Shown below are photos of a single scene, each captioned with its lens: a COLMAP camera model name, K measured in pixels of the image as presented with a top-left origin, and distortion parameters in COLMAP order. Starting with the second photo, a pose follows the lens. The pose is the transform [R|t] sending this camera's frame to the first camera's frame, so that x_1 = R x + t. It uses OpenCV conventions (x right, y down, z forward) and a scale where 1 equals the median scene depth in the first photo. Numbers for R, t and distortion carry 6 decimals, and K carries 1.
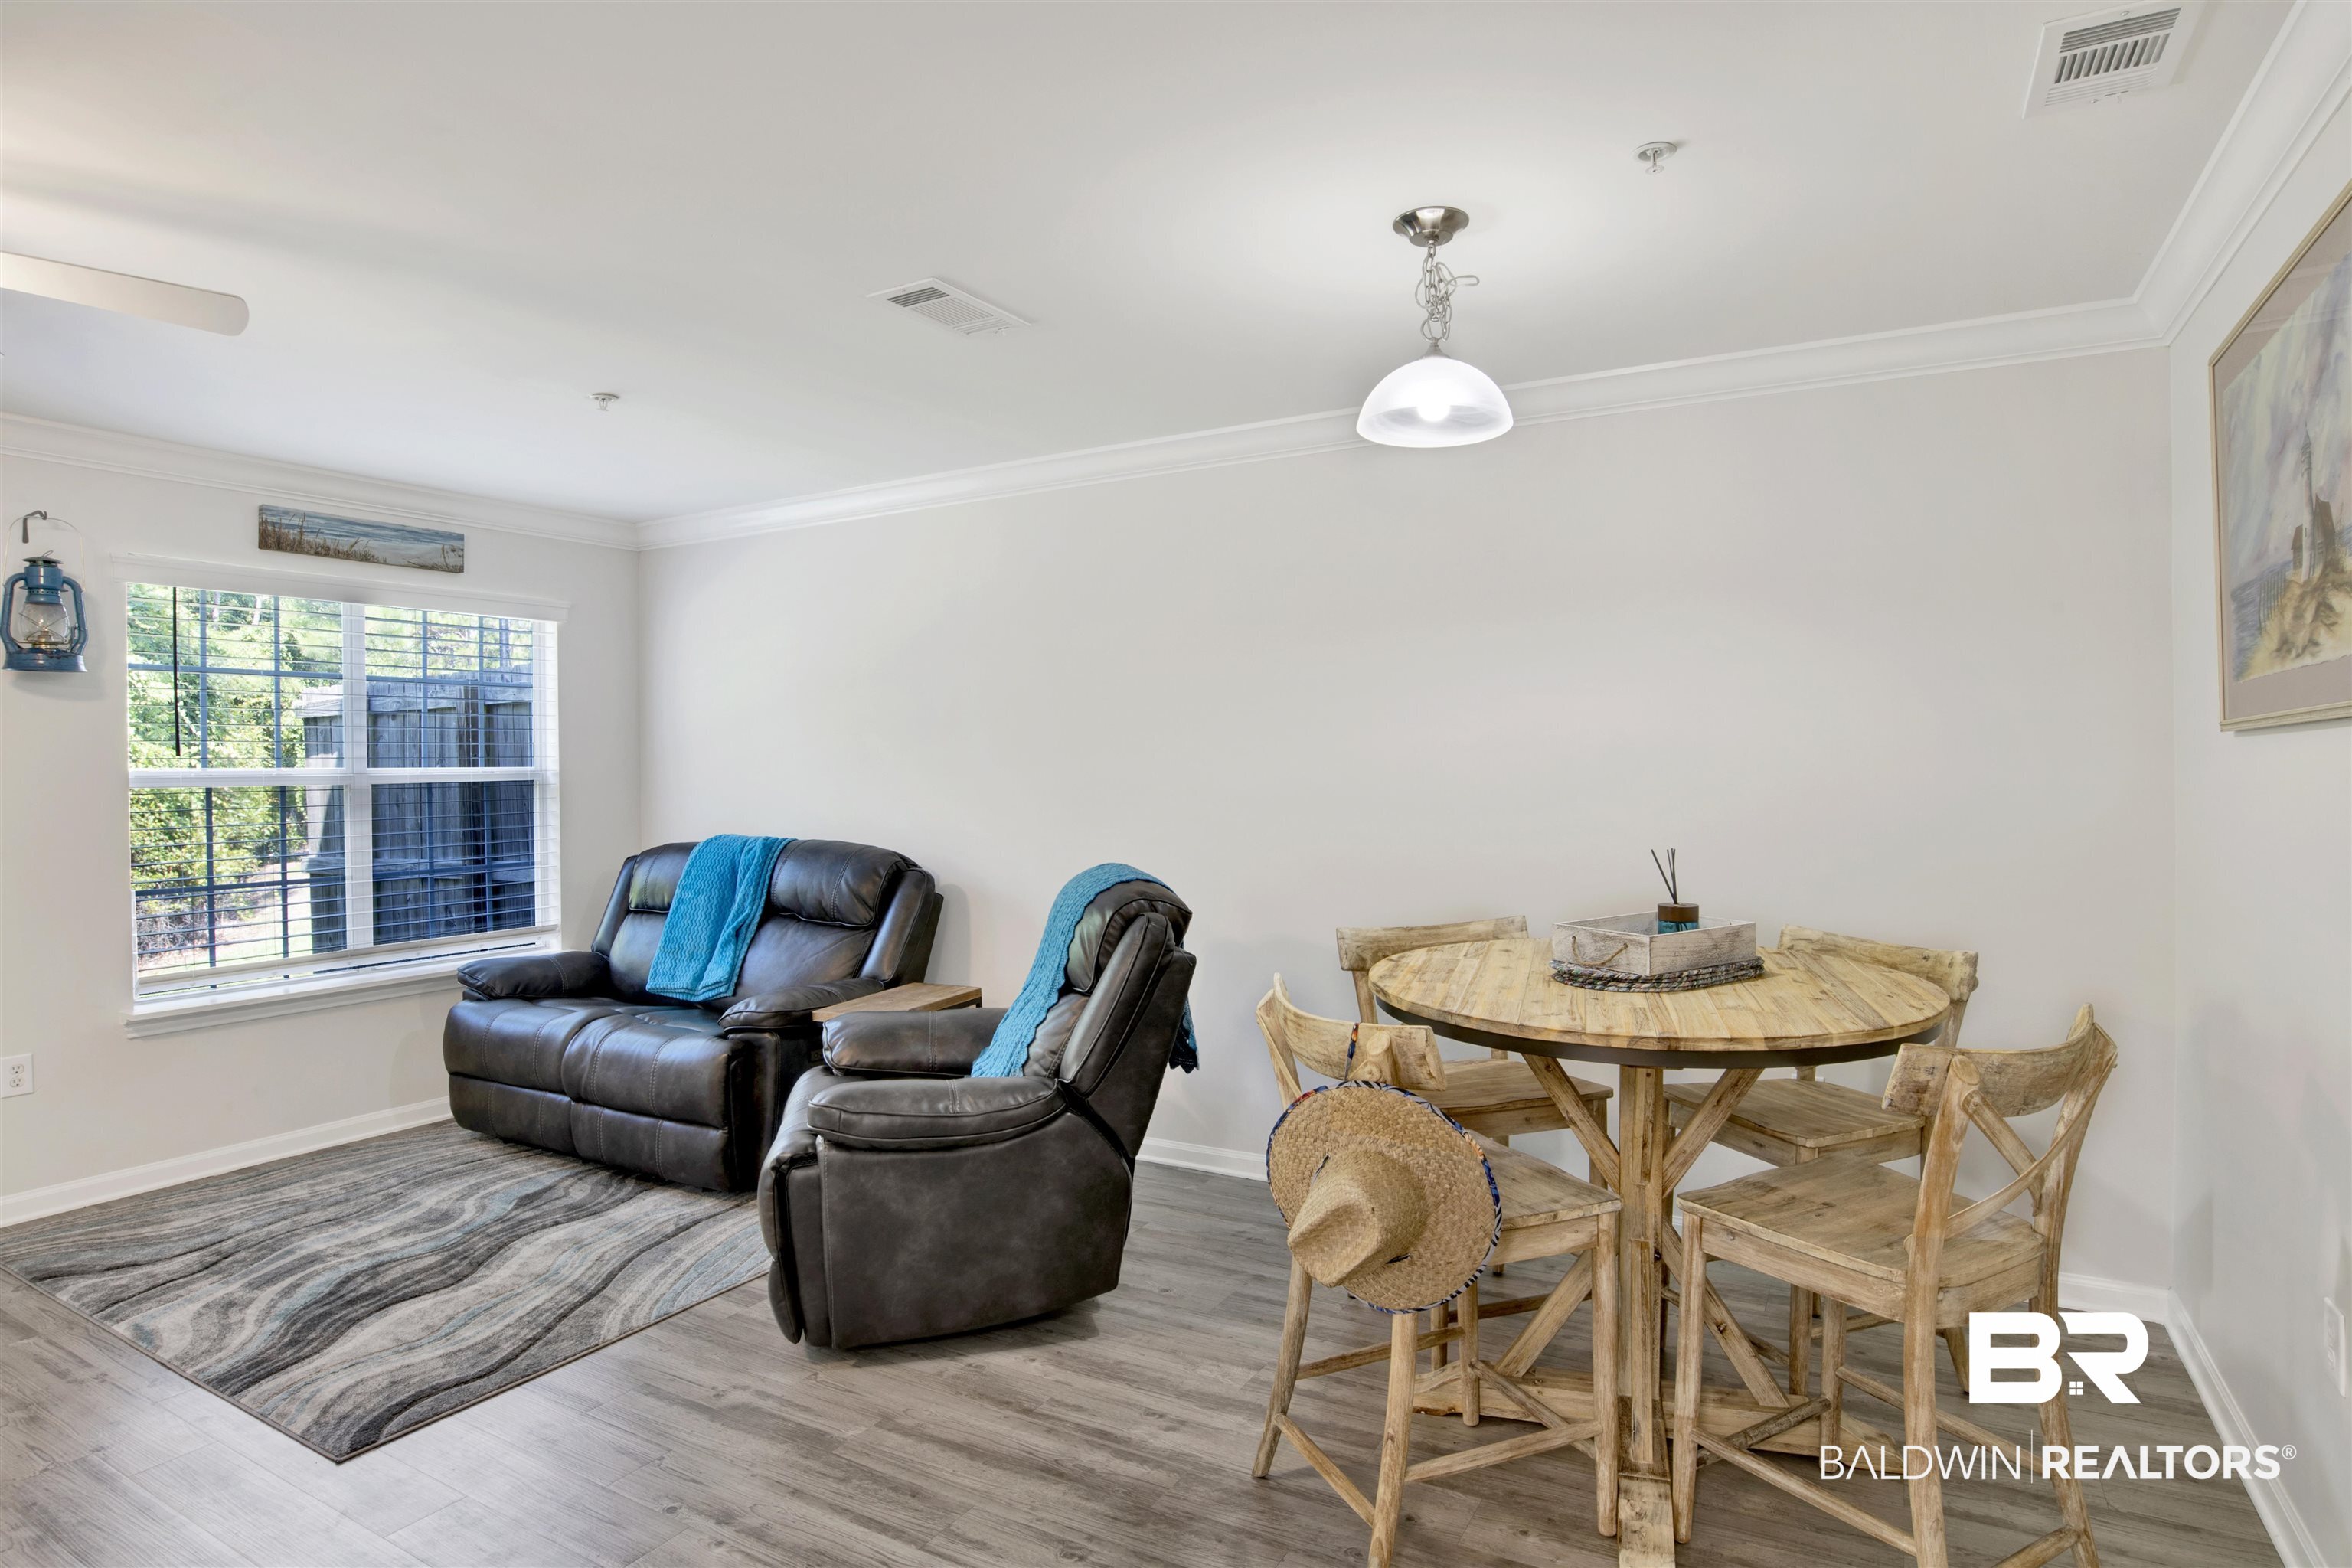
lens RADIAL K [[1238.7, 0, 1180.2], [0, 1238.7, 777.4], [0, 0, 1]] dist [-0.046302, 0.012364]
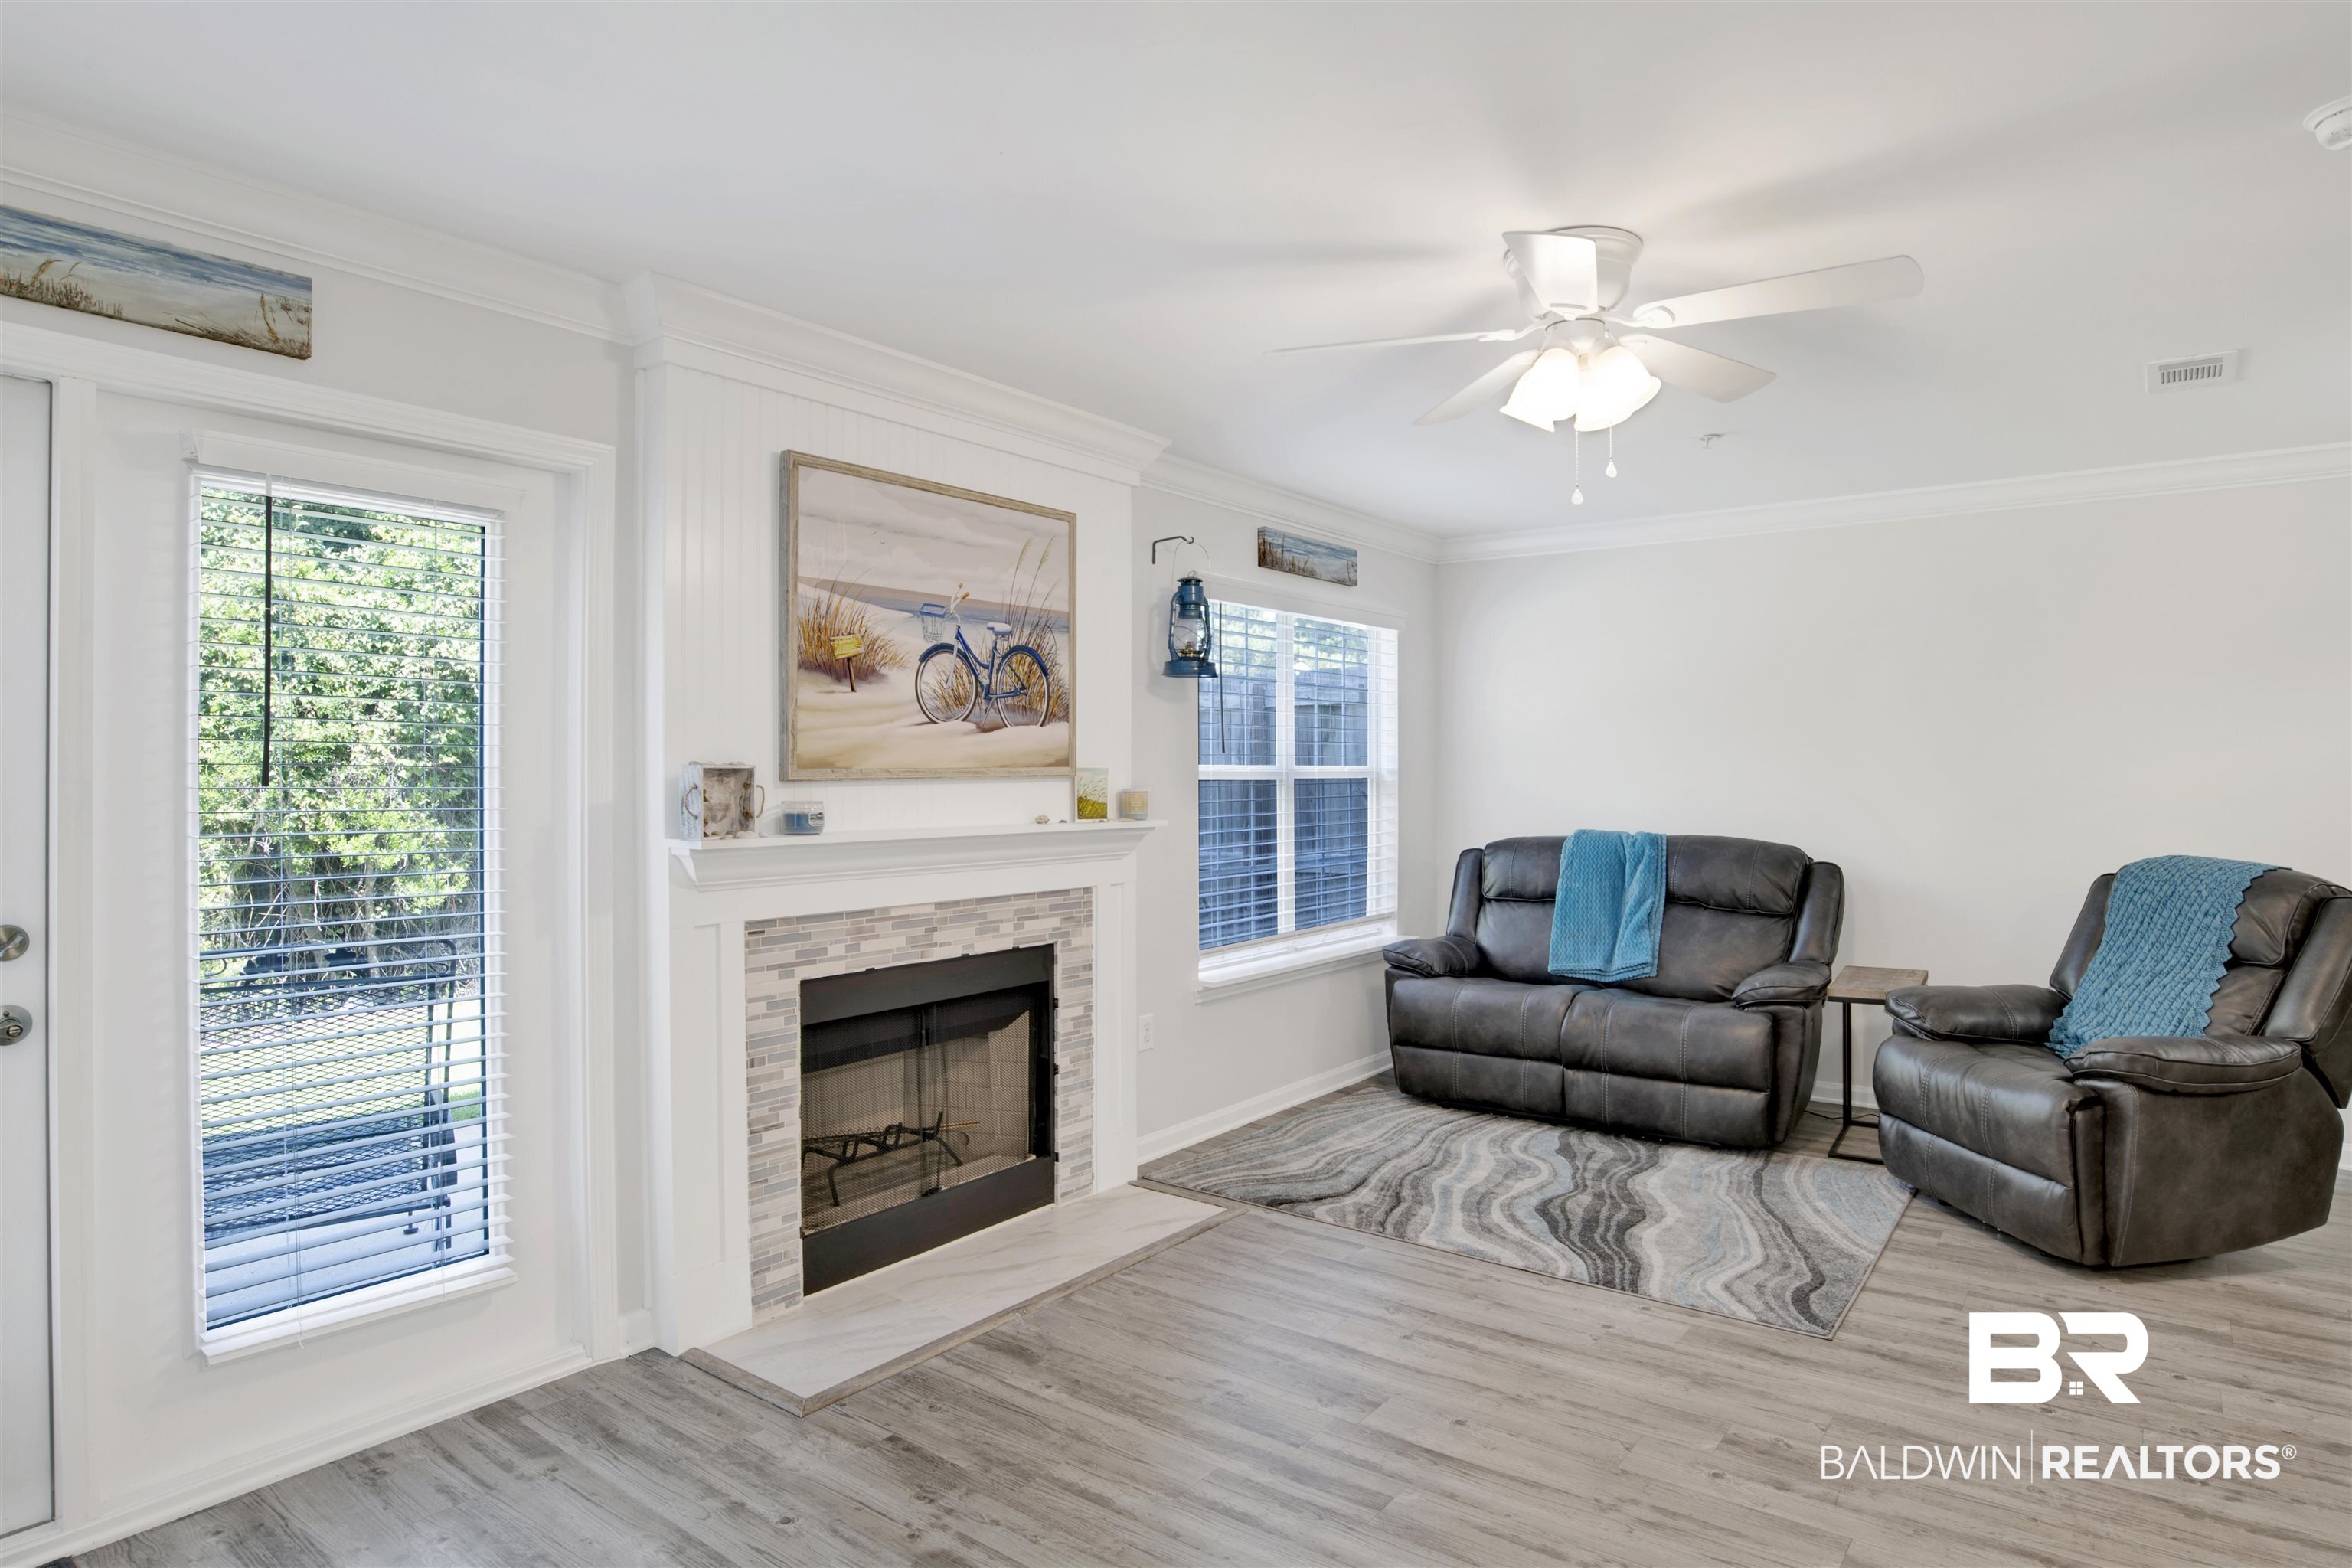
lens RADIAL K [[1302.2, 0, 1205.6], [0, 1302.2, 779.4], [0, 0, 1]] dist [-0.080374, 0.030700]
pose [[0.992840, 0.007474, -0.119215, -0.741119], [-0.007683, 0.999970, -0.001288, 0.009150], [0.119202, 0.002194, 0.992868, -0.210582]]
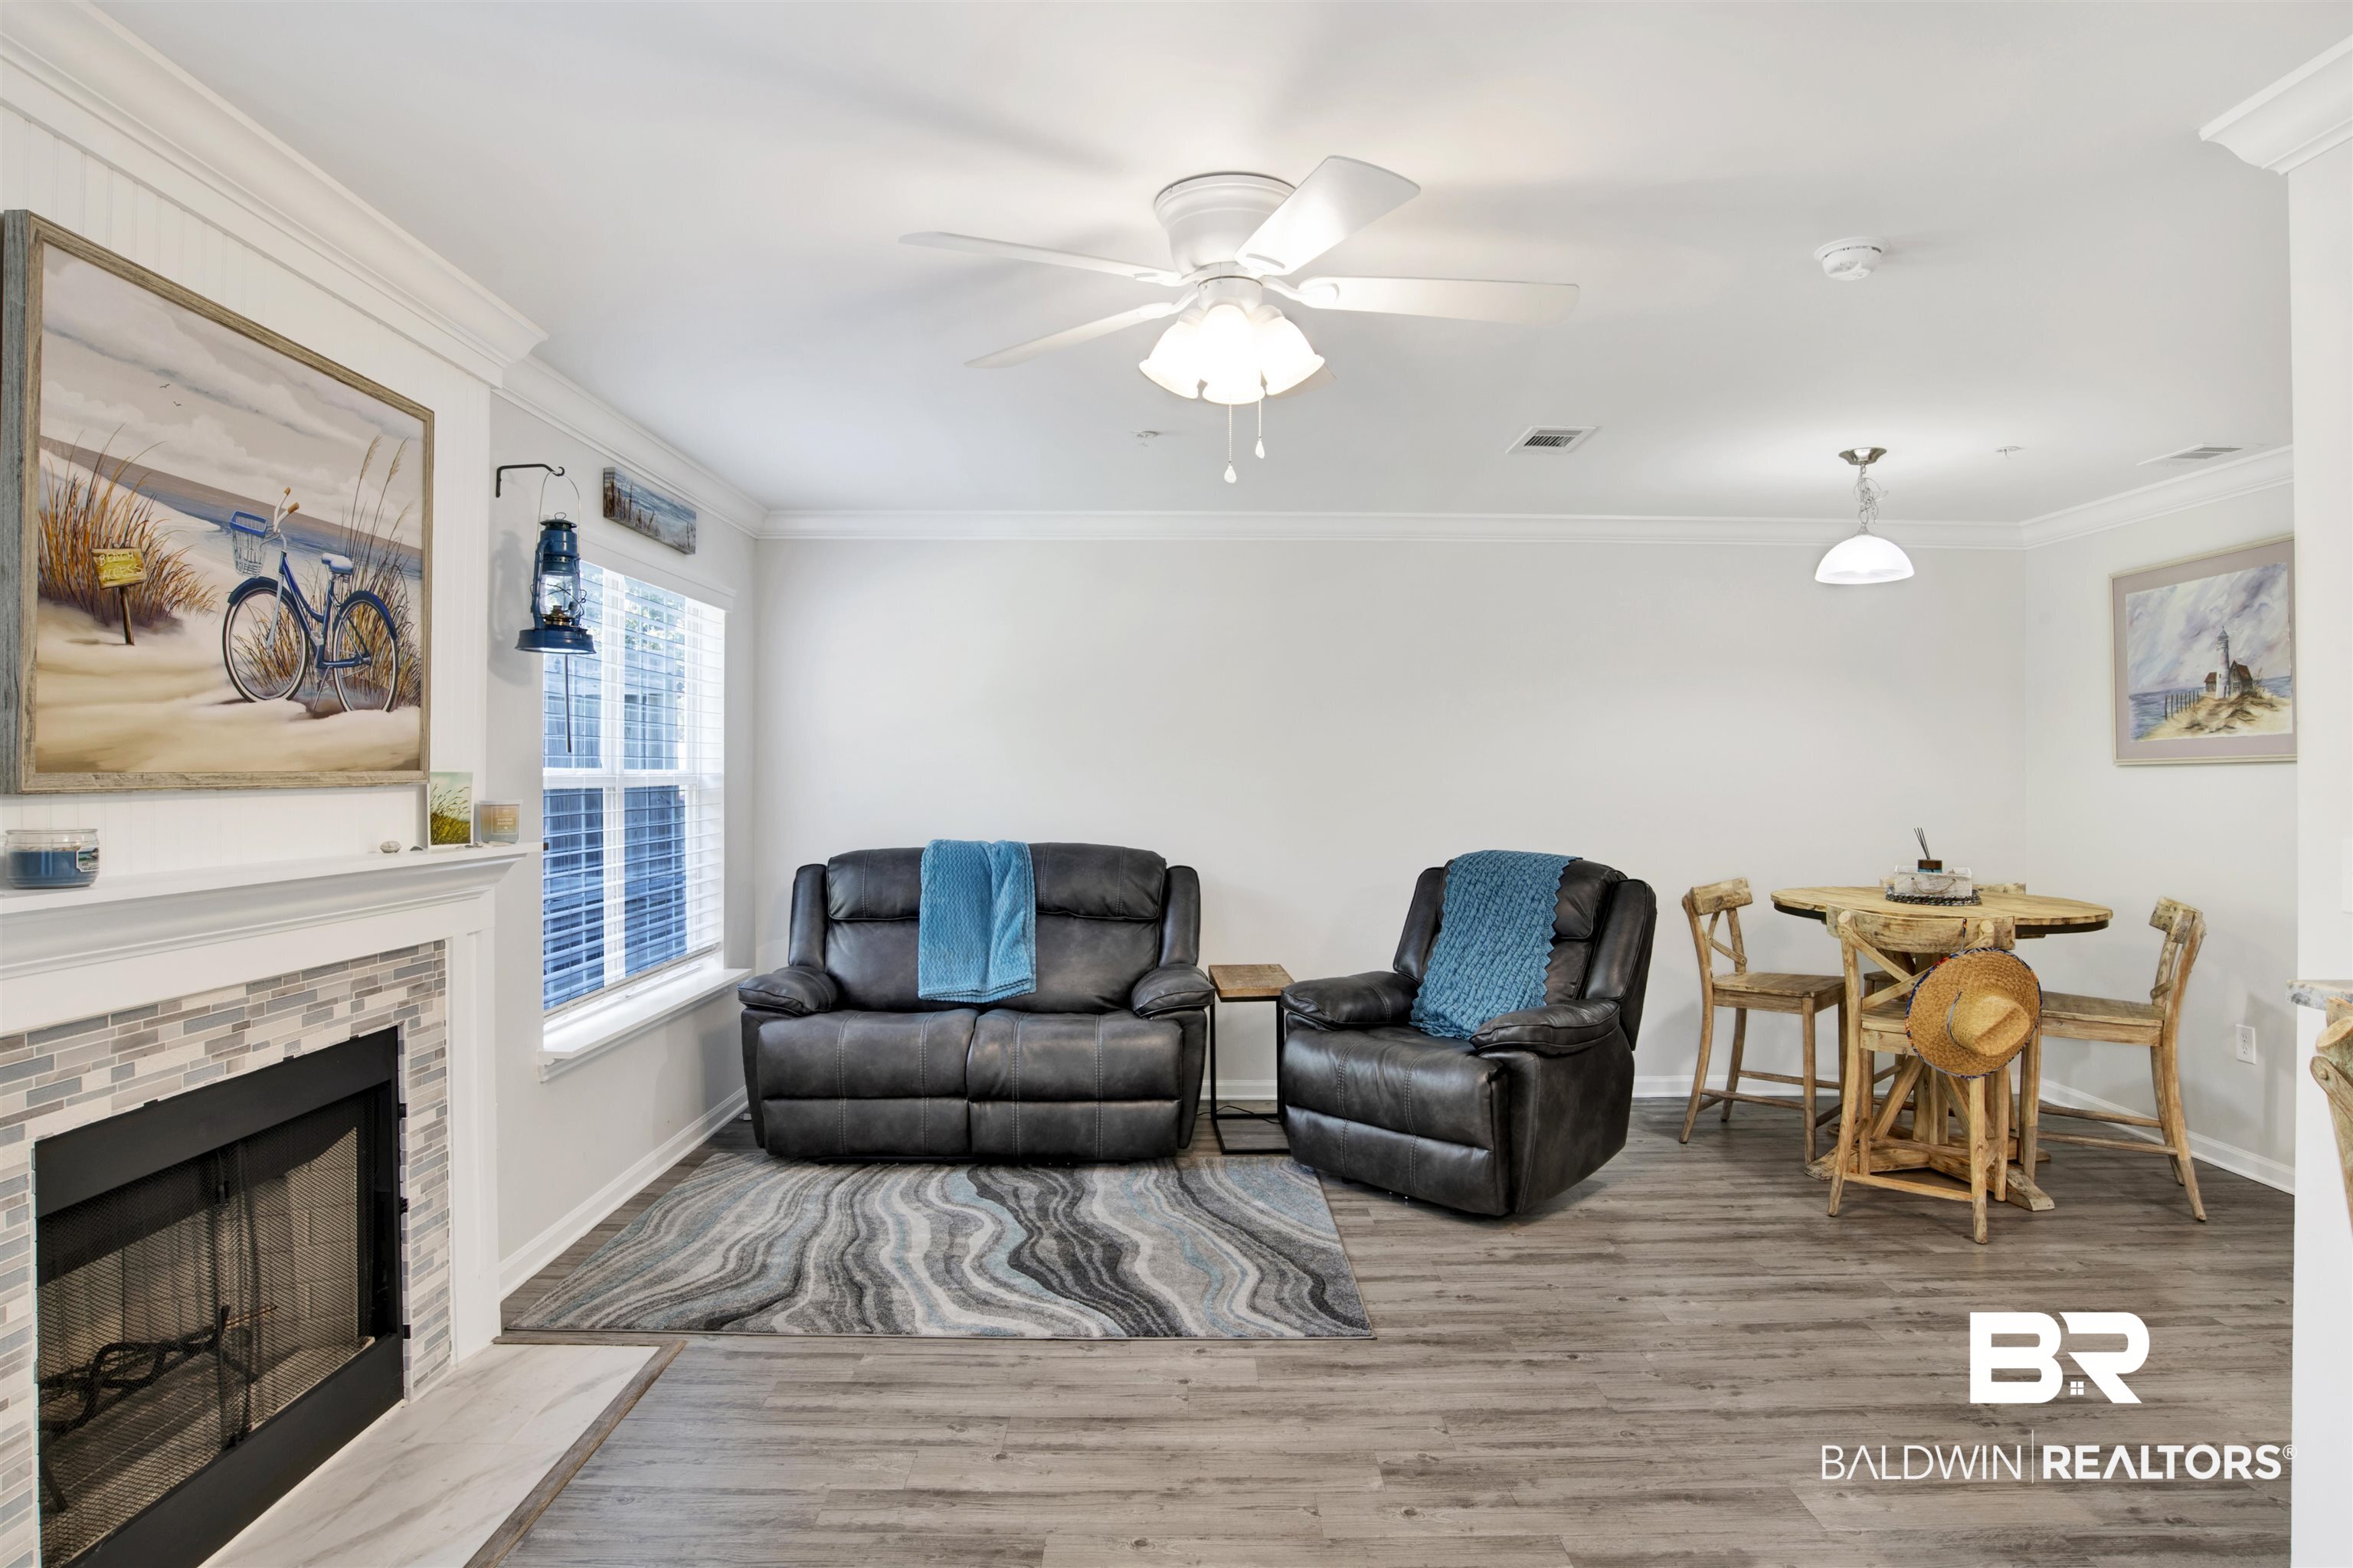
lens RADIAL K [[1330.4, 0, 1185.5], [0, 1330.4, 780.4], [0, 0, 1]] dist [-0.069504, 0.027953]
pose [[0.862300, 0.007109, 0.506348, -0.976226], [-0.003634, 0.999963, -0.007850, 0.008338], [-0.506385, 0.004929, 0.862293, -0.035489]]
